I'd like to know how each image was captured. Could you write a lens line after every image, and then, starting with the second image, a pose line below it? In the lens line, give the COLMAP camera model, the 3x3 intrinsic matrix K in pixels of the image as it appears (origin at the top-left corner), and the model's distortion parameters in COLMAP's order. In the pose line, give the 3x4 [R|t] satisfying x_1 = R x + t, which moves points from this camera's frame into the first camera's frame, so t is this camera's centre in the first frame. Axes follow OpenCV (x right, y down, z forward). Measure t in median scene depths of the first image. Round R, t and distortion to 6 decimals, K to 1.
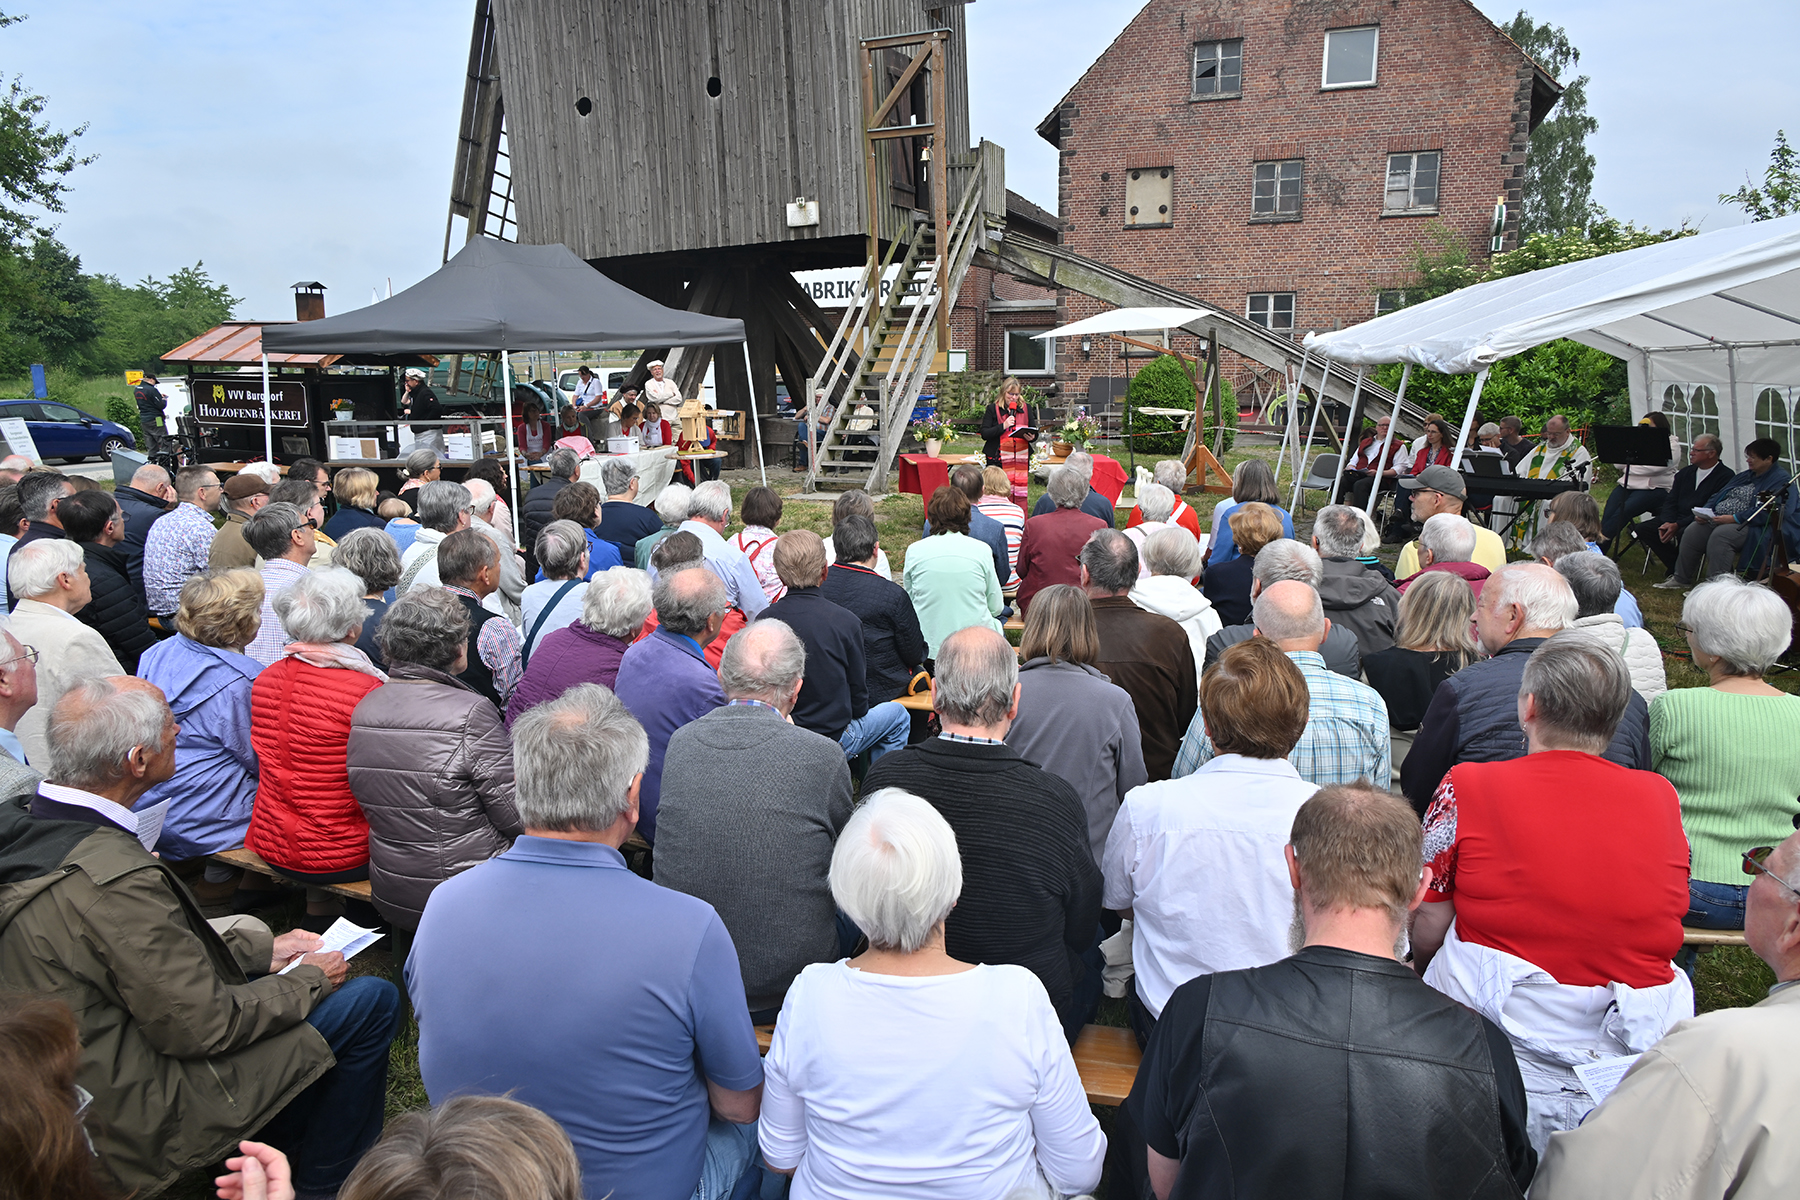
lens RADIAL K [[1183.4, 0, 900.0], [0, 1183.4, 600.0], [0, 0, 1]] dist [0.000065, -0.006185]
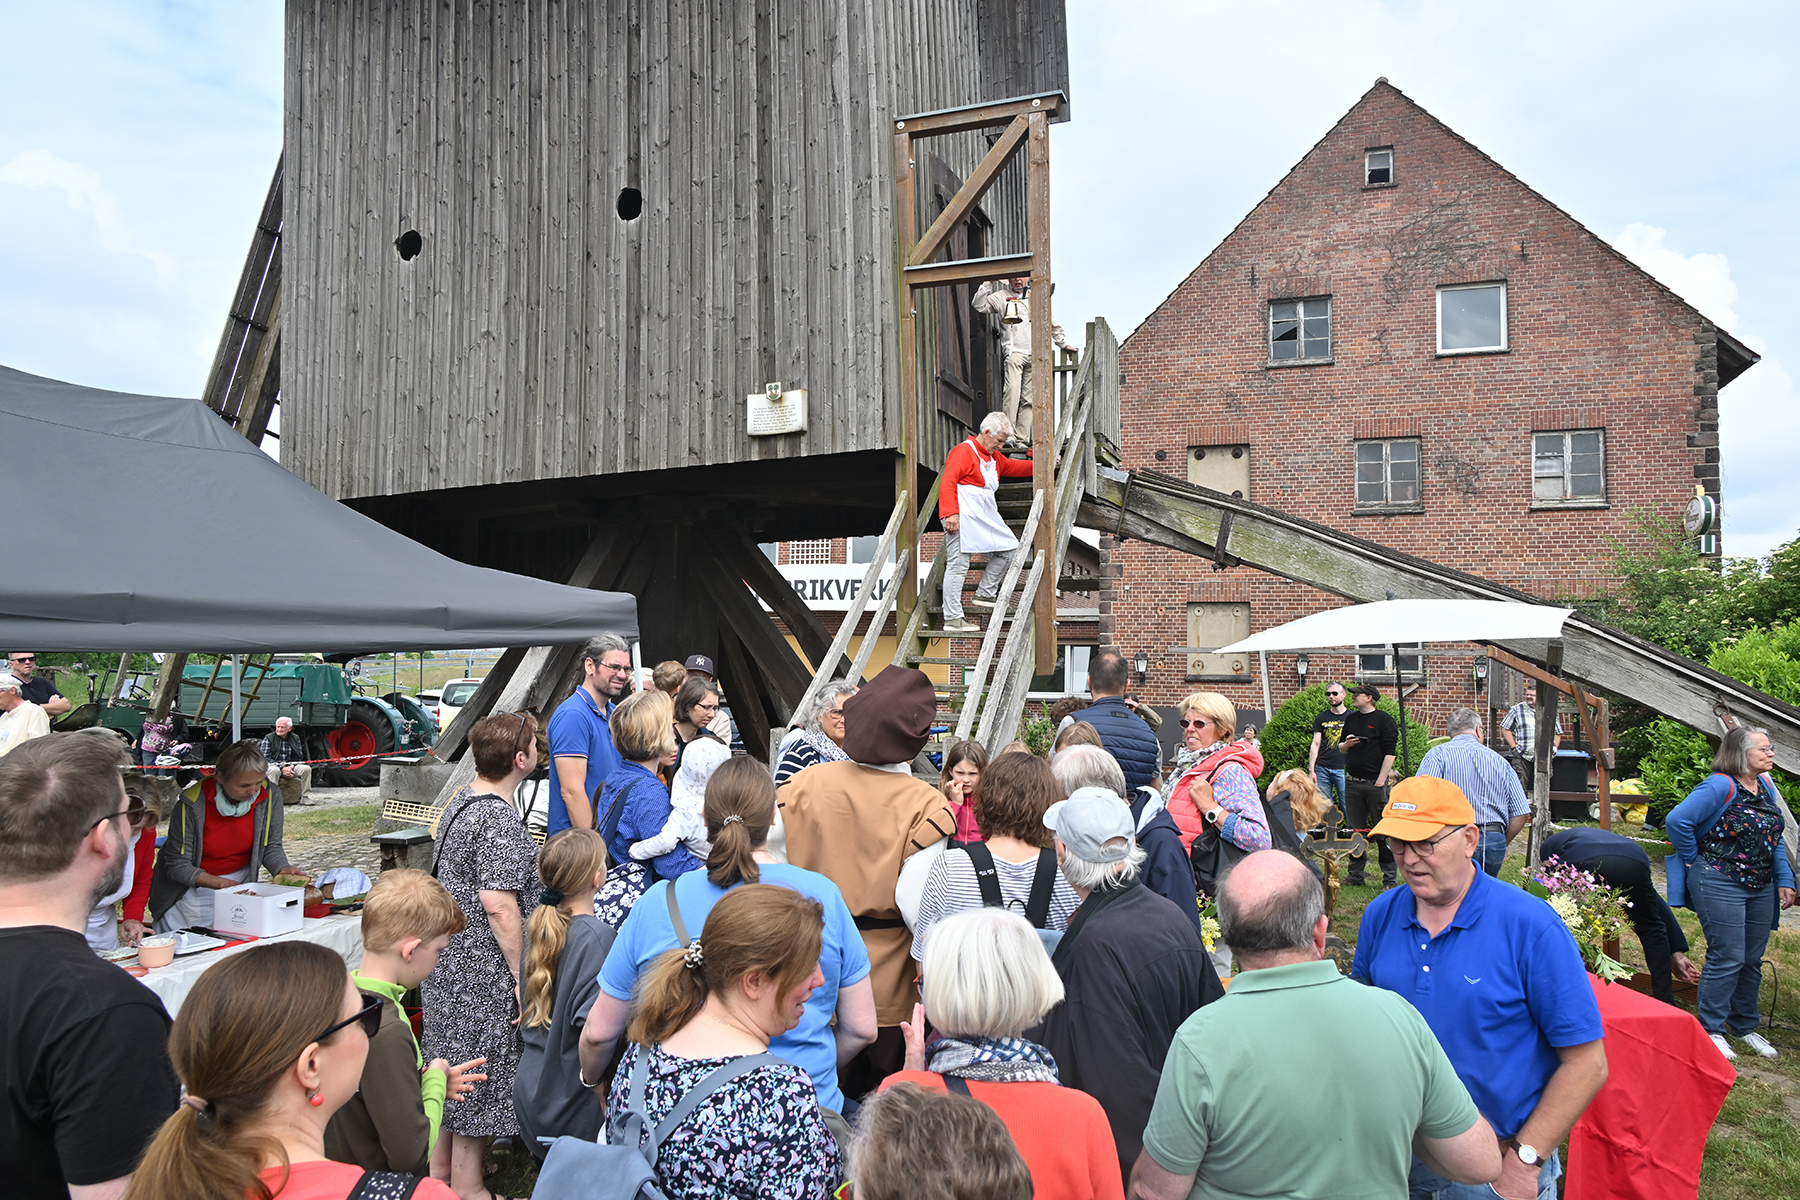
lens RADIAL K [[1183.4, 0, 900.0], [0, 1183.4, 600.0], [0, 0, 1]] dist [0.000065, -0.006185]
pose [[0.999145, 0.026566, 0.031693, -0.039373], [-0.017493, 0.965934, -0.258196, -0.103420], [-0.037473, 0.257421, 0.965573, 0.481509]]
